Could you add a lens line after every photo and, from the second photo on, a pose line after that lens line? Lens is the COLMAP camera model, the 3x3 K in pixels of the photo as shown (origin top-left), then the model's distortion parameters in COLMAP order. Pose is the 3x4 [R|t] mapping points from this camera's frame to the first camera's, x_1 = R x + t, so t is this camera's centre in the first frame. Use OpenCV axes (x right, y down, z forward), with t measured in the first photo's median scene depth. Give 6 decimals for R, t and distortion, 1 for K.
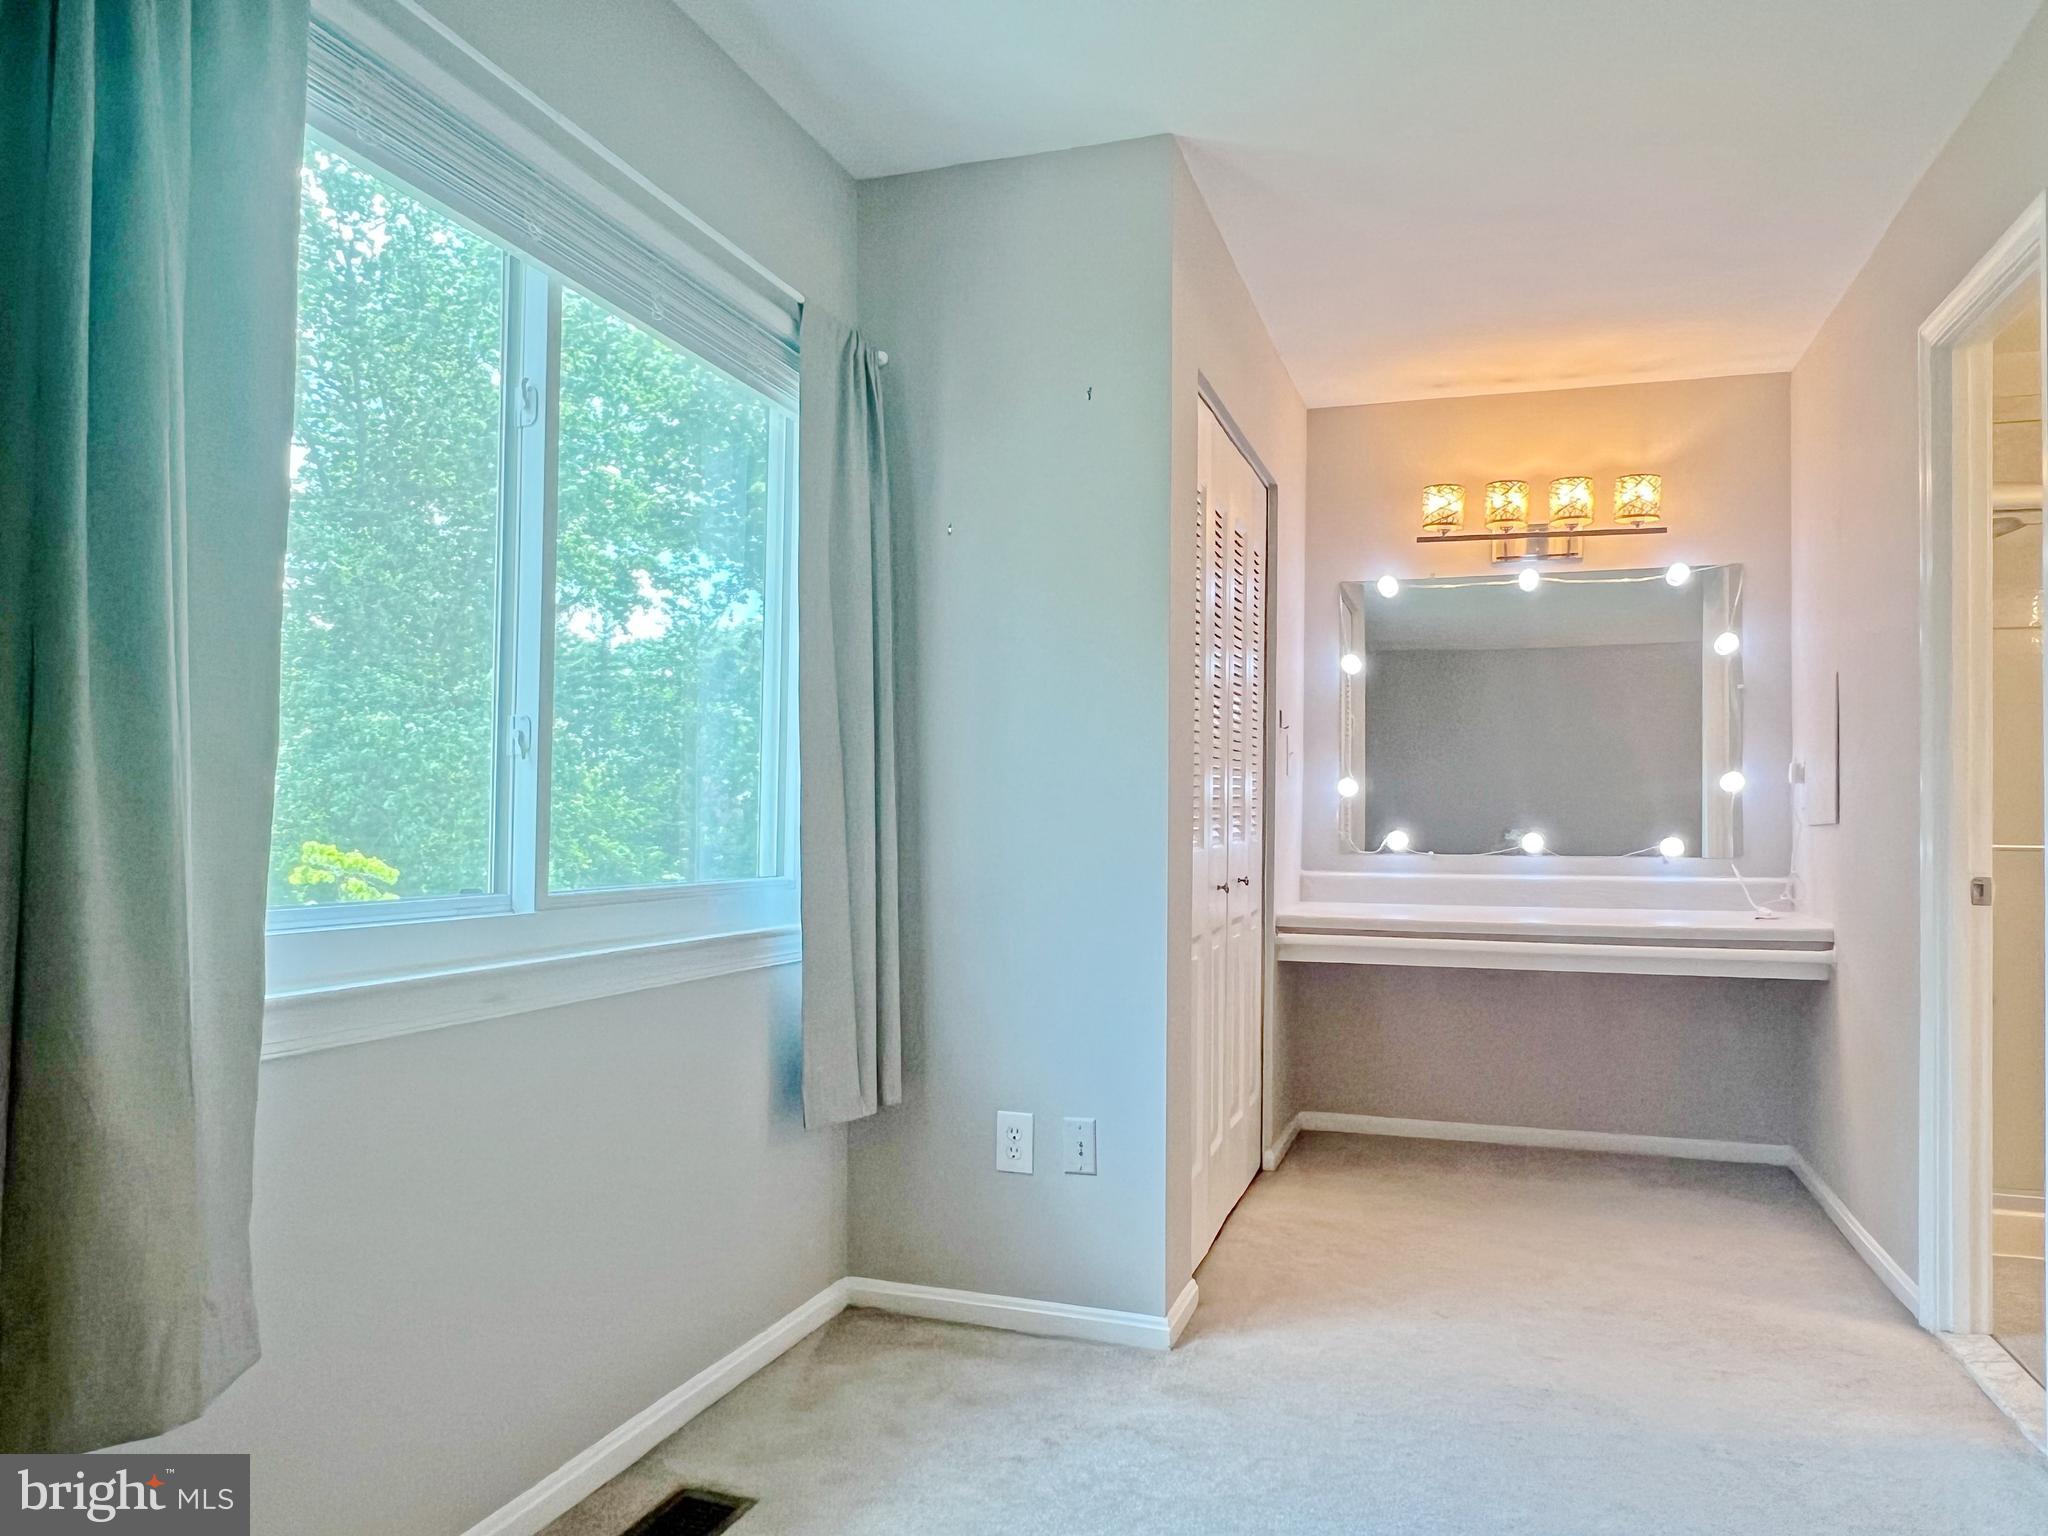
lens RADIAL K [[1450.3, 0, 1021.8], [0, 1450.3, 784.0], [0, 0, 1]] dist [-0.005759, -0.000166]
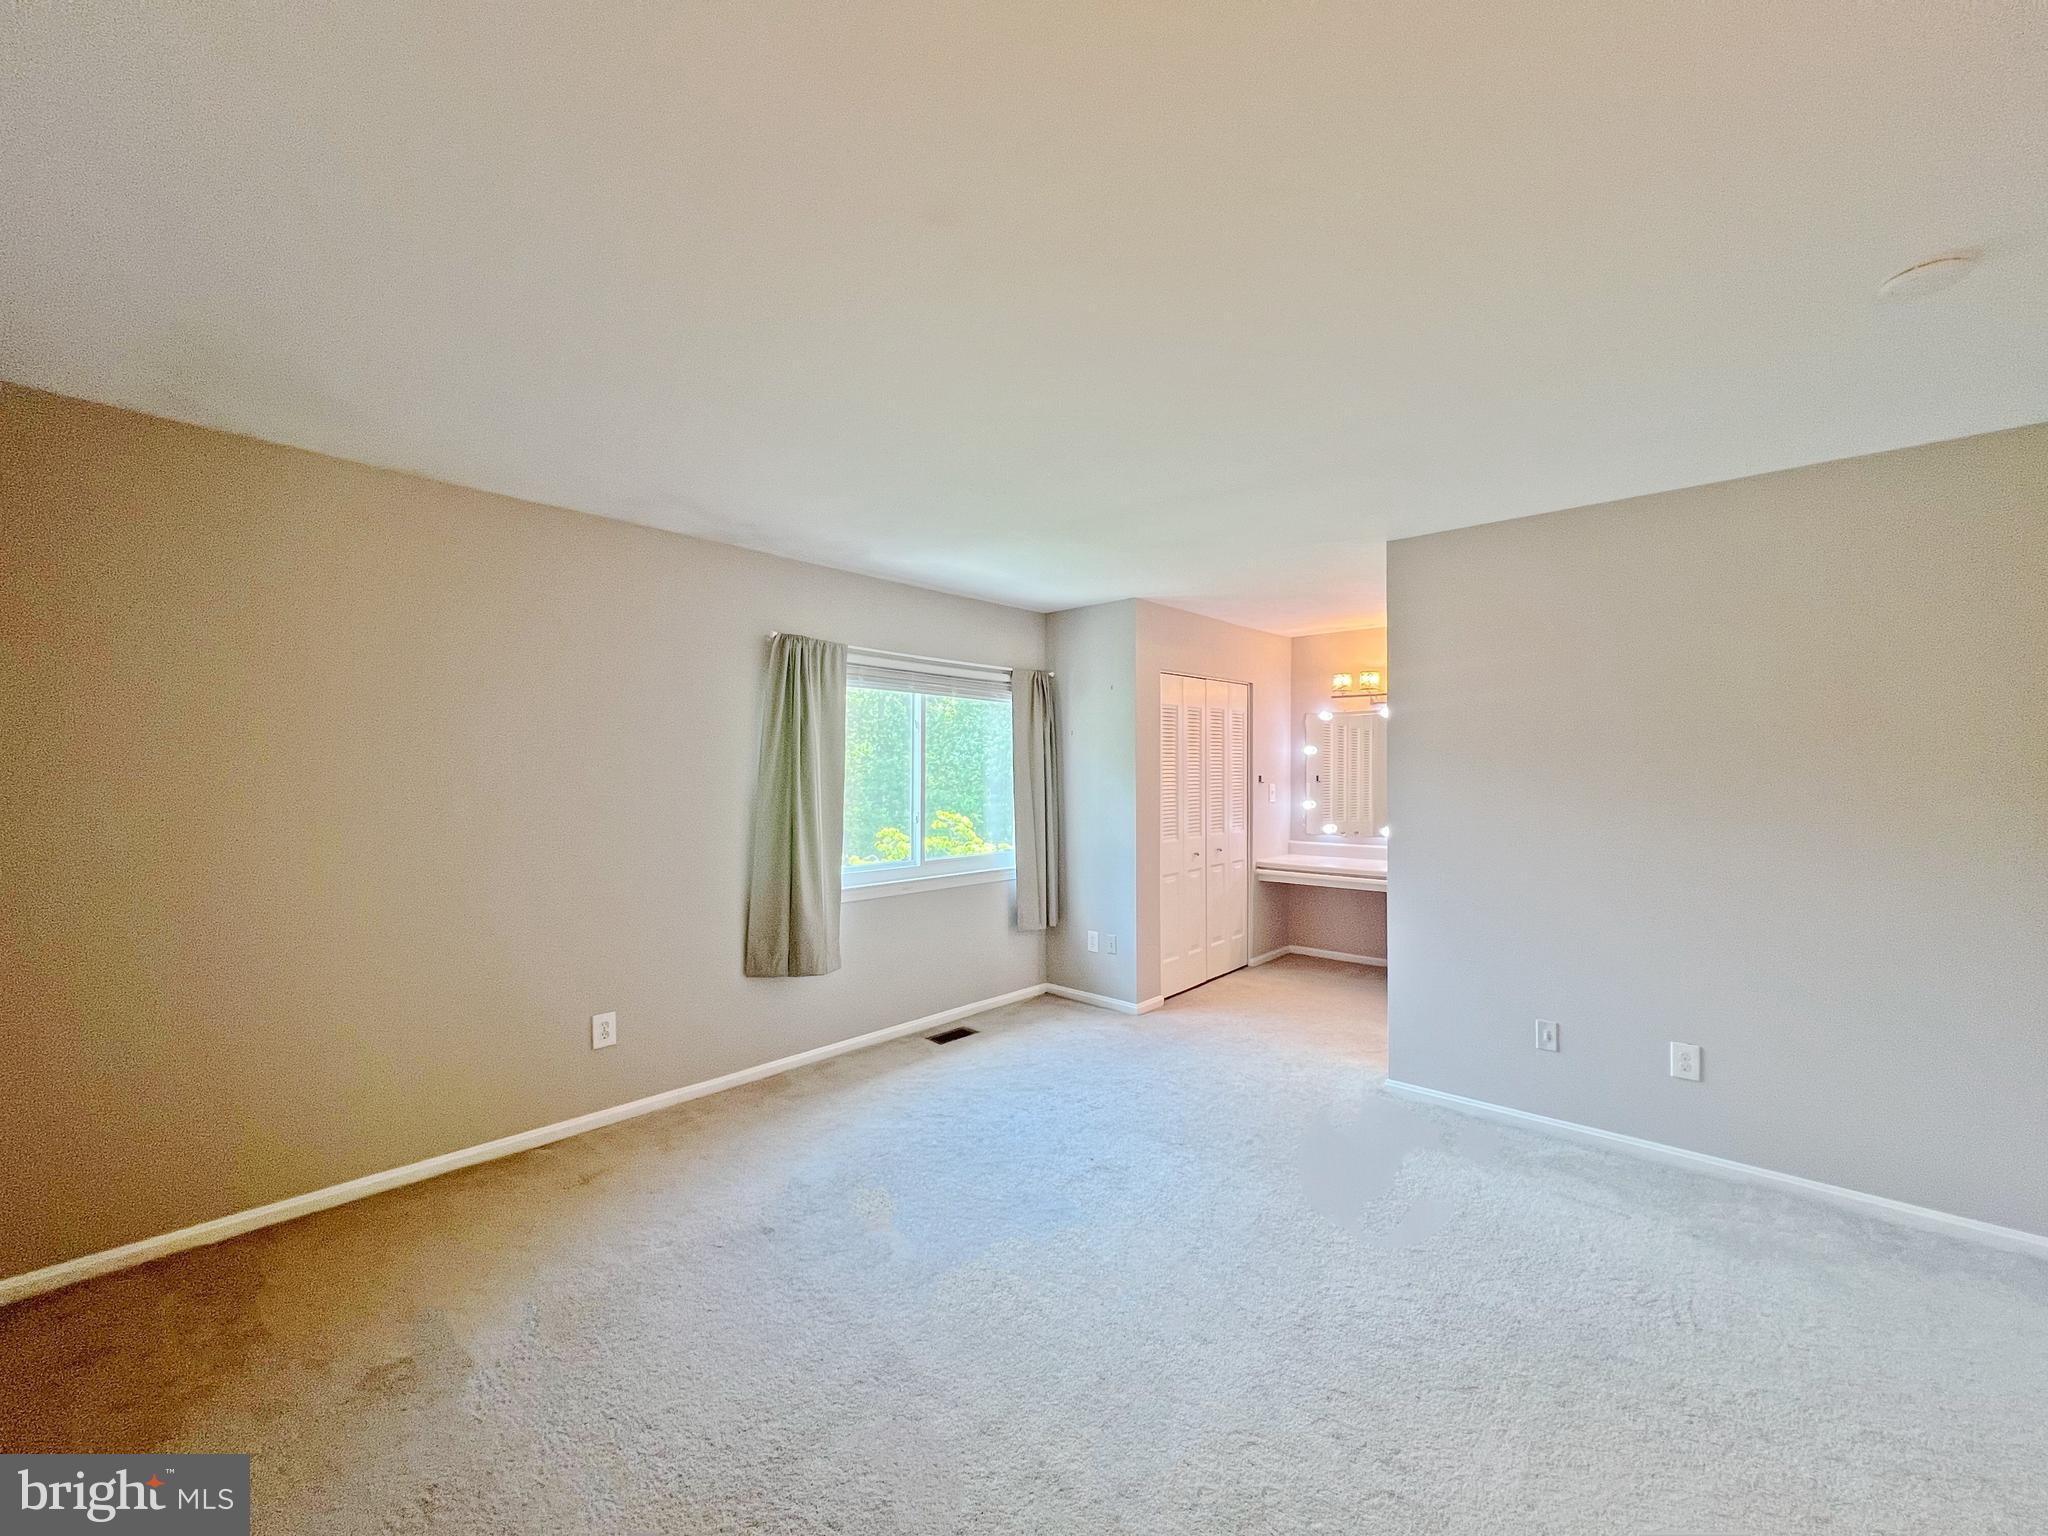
lens RADIAL K [[824.5, 0, 1021.4], [0, 824.5, 771.1], [0, 0, 1]] dist [-0.001220, 0.000142]
pose [[0.912809, -0.010147, -0.408260, 0.551574], [0.019785, 0.999616, 0.019391, -0.136124], [0.407907, -0.025778, 0.912660, -0.585476]]
